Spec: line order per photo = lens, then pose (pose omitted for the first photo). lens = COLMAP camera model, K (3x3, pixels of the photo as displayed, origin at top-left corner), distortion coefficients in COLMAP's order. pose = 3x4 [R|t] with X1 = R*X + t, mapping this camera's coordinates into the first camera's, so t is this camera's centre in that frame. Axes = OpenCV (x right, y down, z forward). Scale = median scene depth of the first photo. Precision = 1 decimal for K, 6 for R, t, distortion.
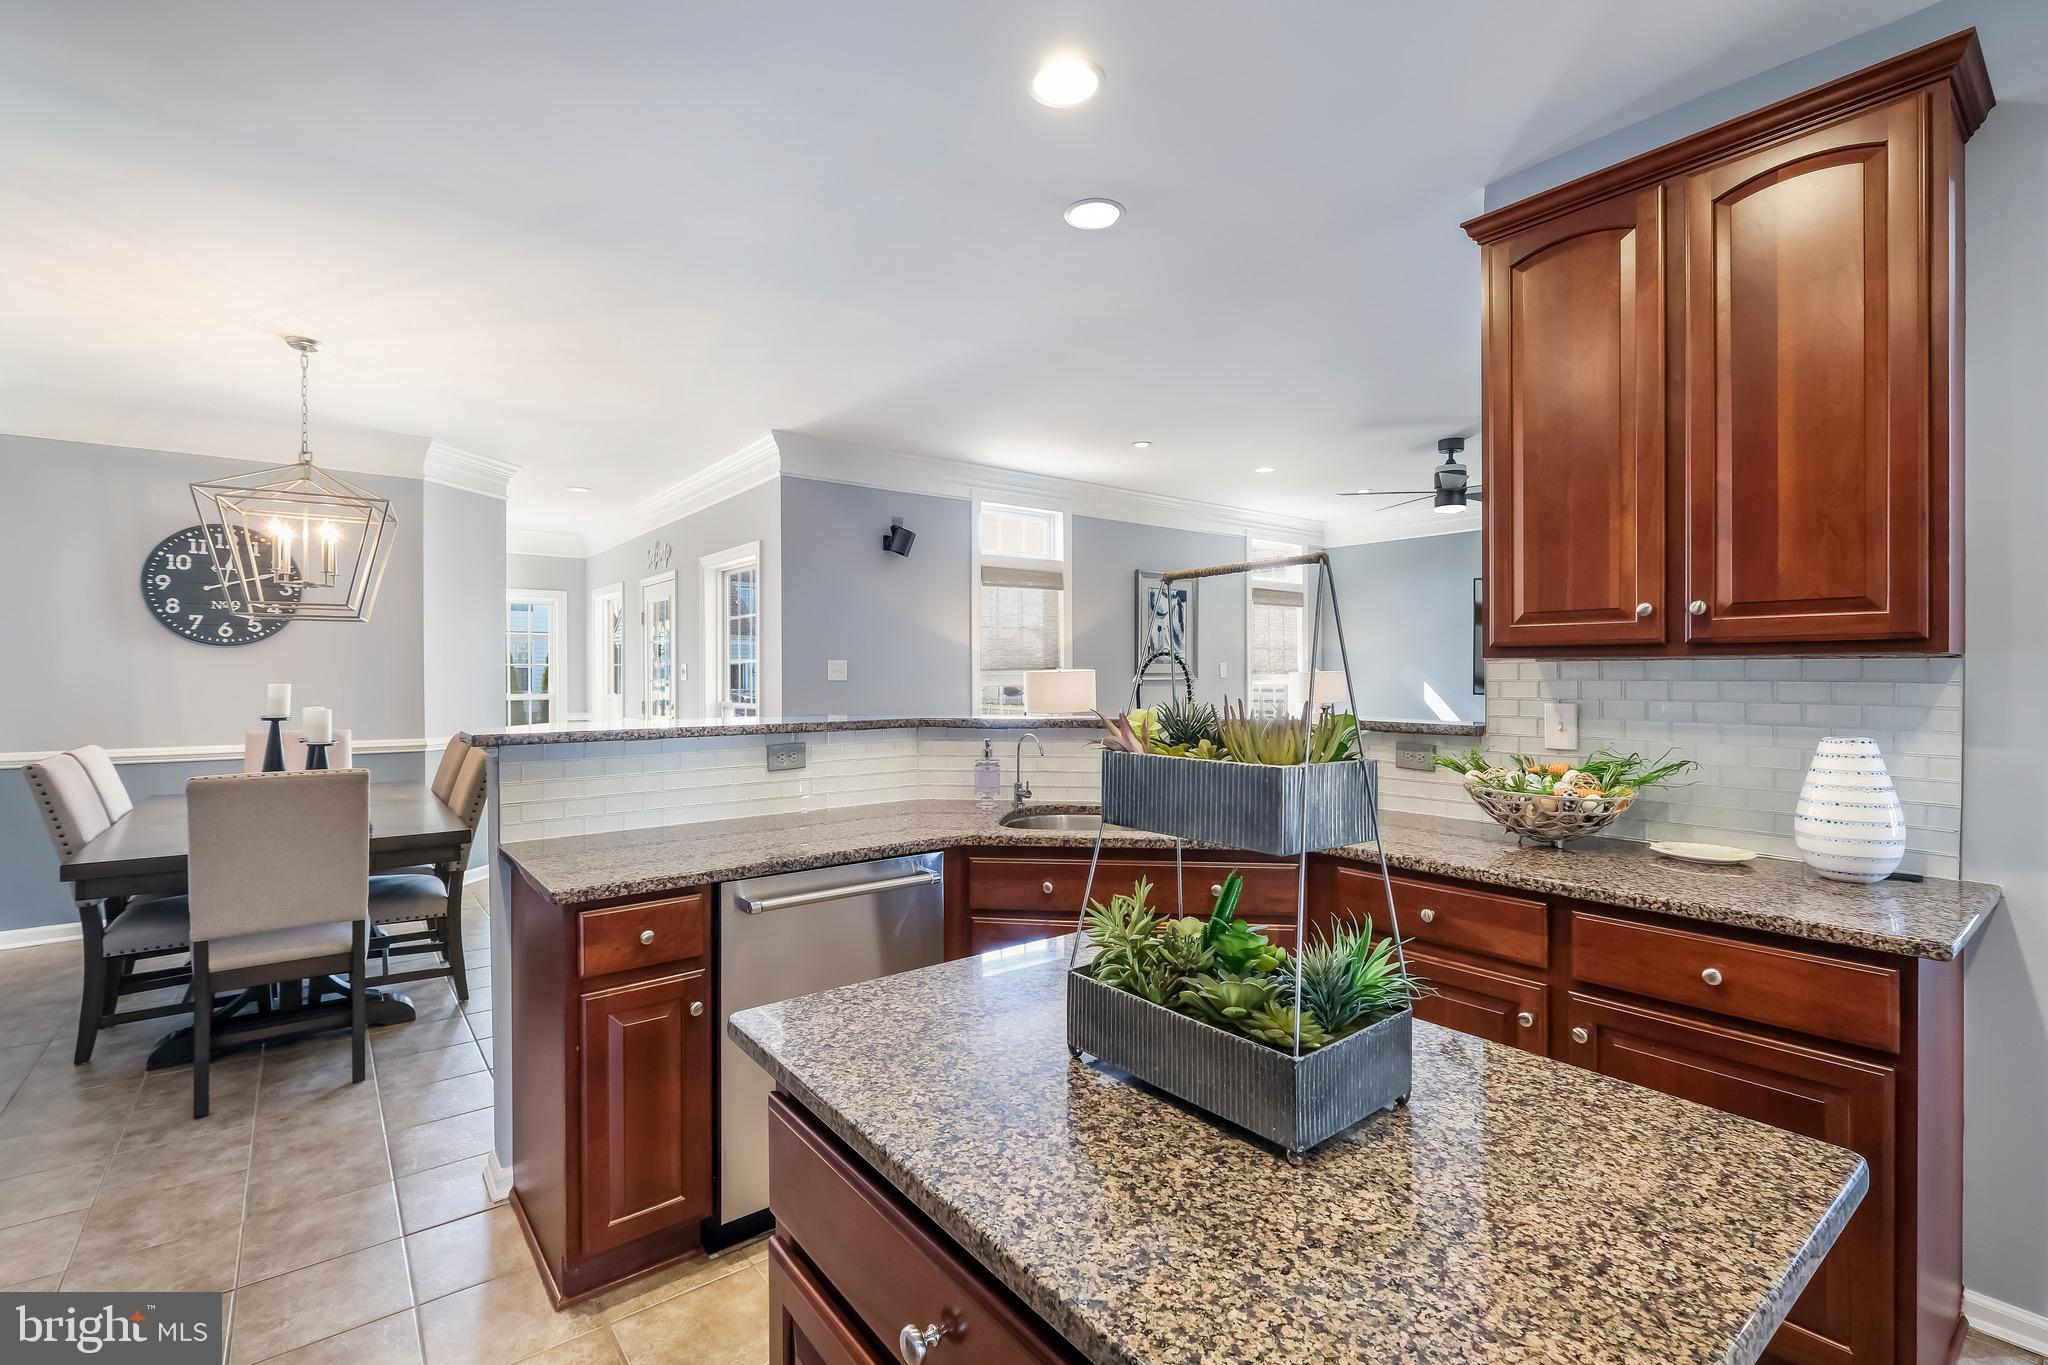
lens RADIAL K [[904.3, 0, 1000.8], [0, 904.3, 684.4], [0, 0, 1]] dist [0.001069, -0.000373]
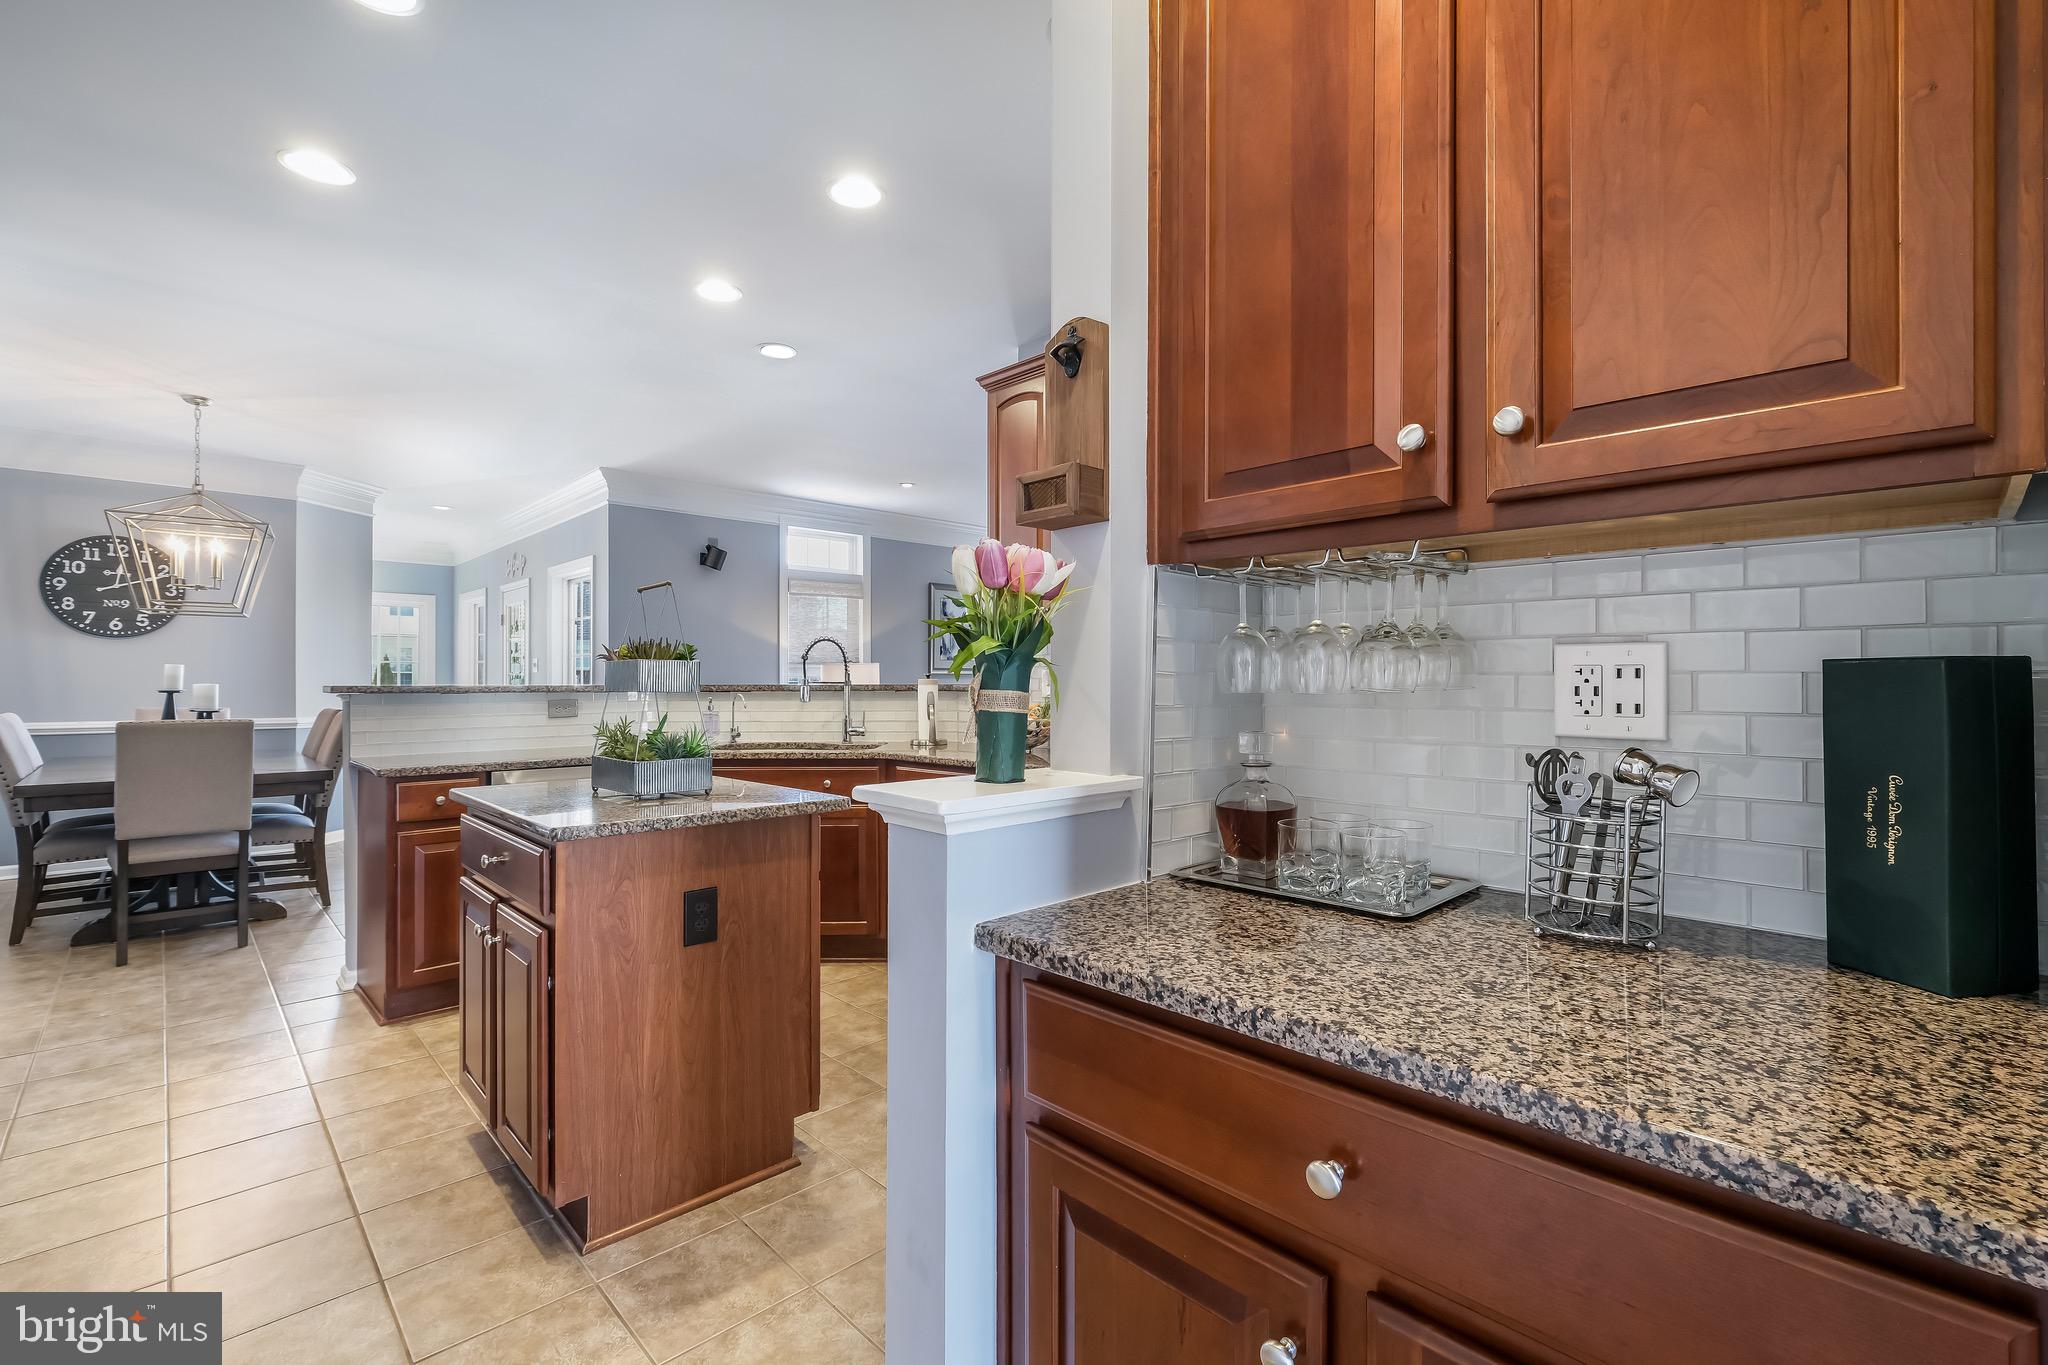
lens RADIAL K [[906.1, 0, 1024.0], [0, 906.1, 682.5], [0, 0, 1]] dist [0.000847, 0.000255]
pose [[0.993909, 0.000618, 0.110201, 0.206299], [0.000851, 0.999911, -0.013285, 0.034347], [-0.110200, 0.013298, 0.993820, -0.327460]]
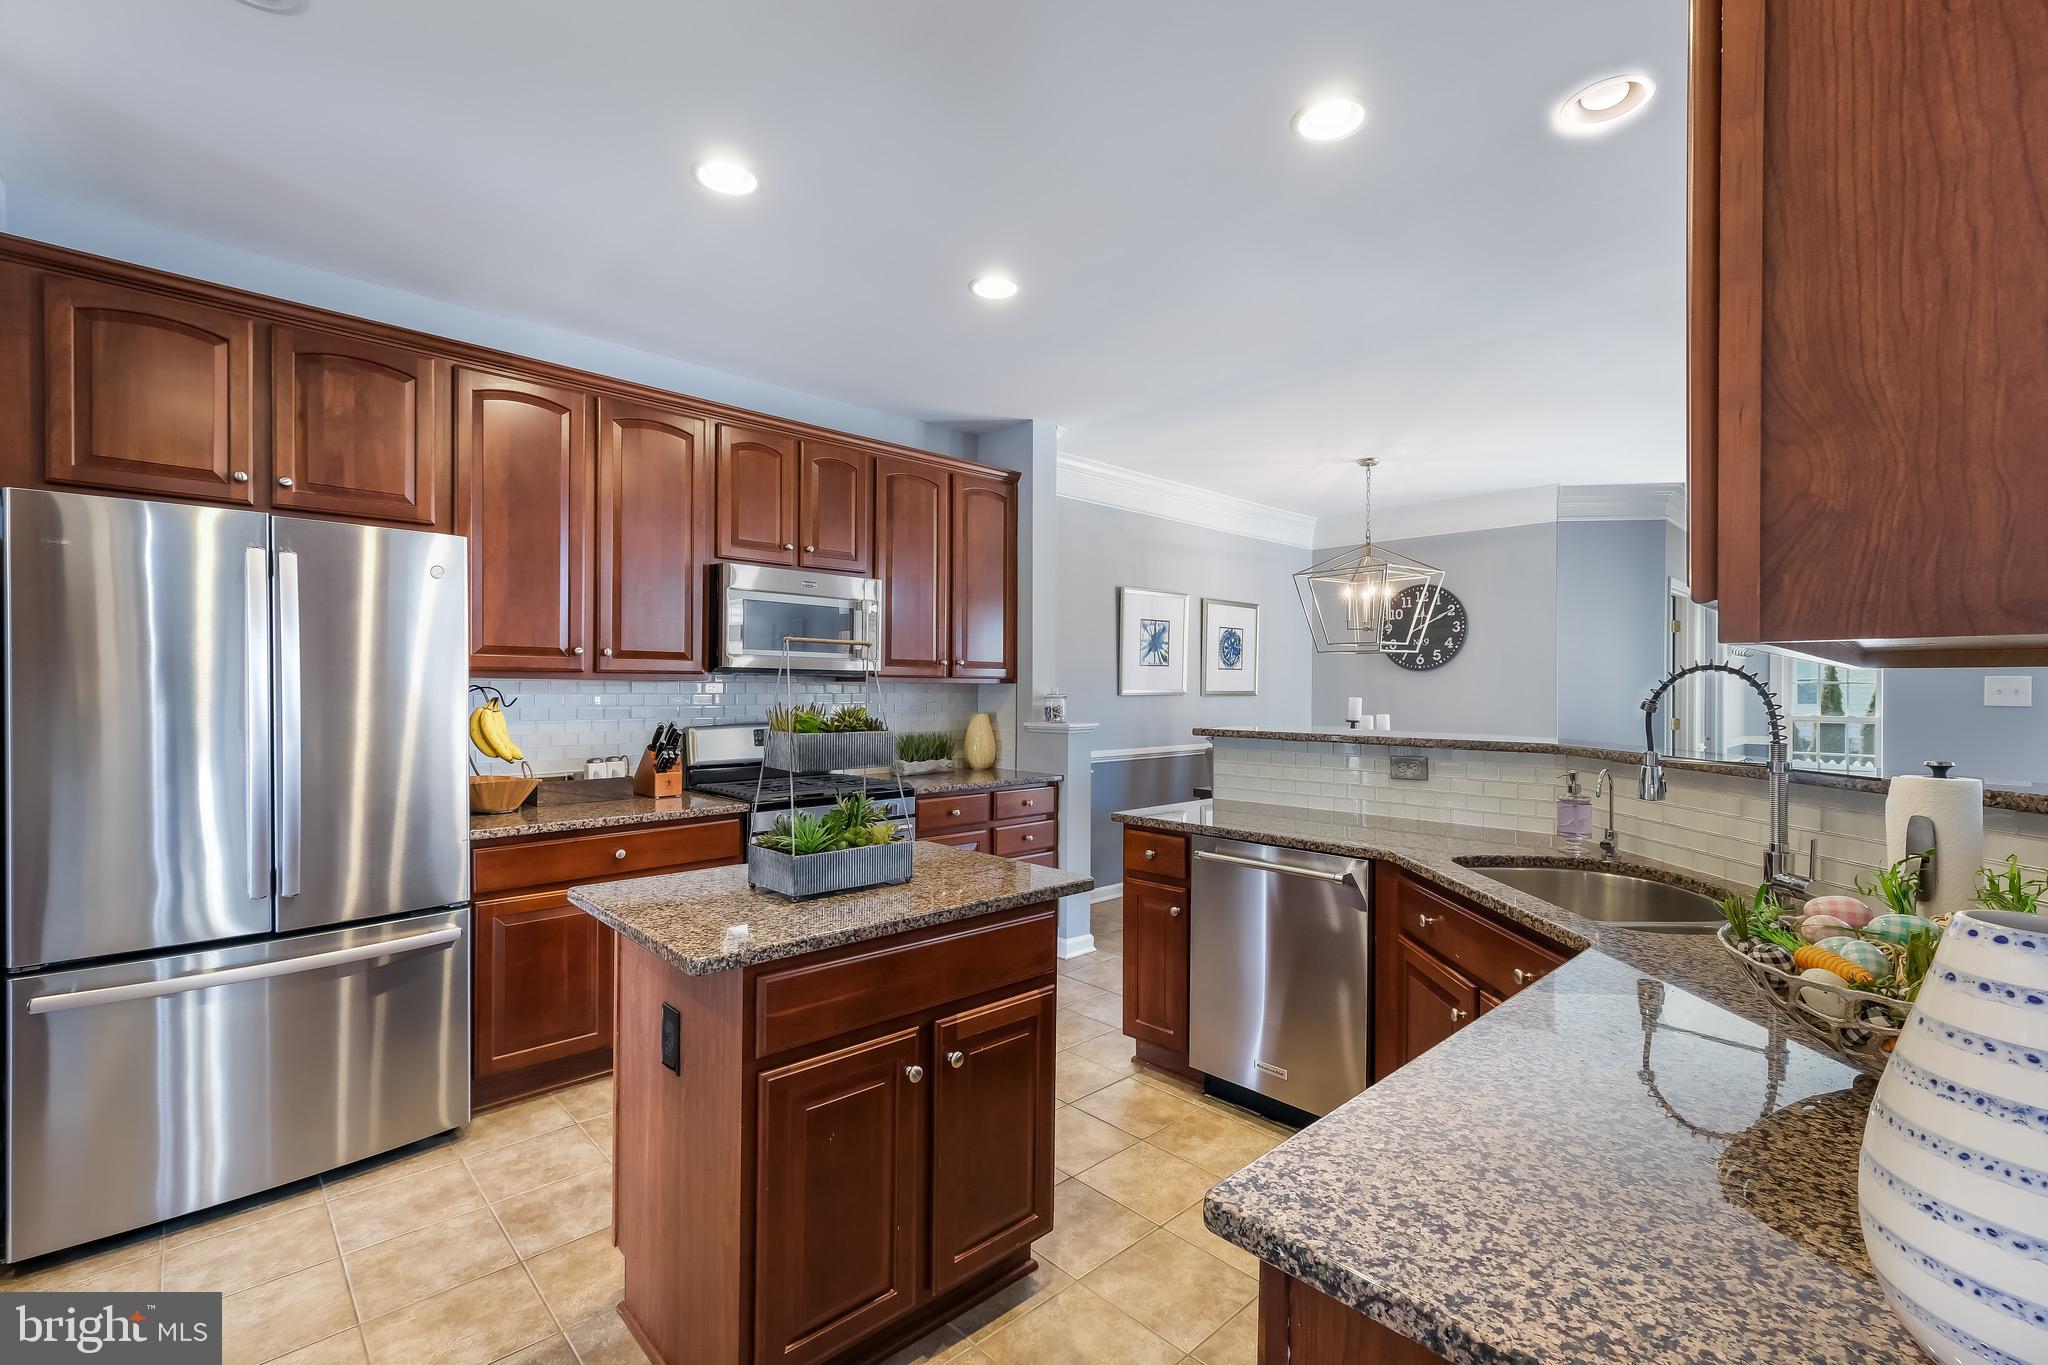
lens RADIAL K [[891.9, 0, 1017.4], [0, 891.9, 700.7], [0, 0, 1]] dist [0.000360, -0.000075]
pose [[0.096476, 0.016233, -0.995203, 0.474118], [-0.019388, 0.999708, 0.014427, -0.004736], [0.995147, 0.017903, 0.096762, 0.249658]]
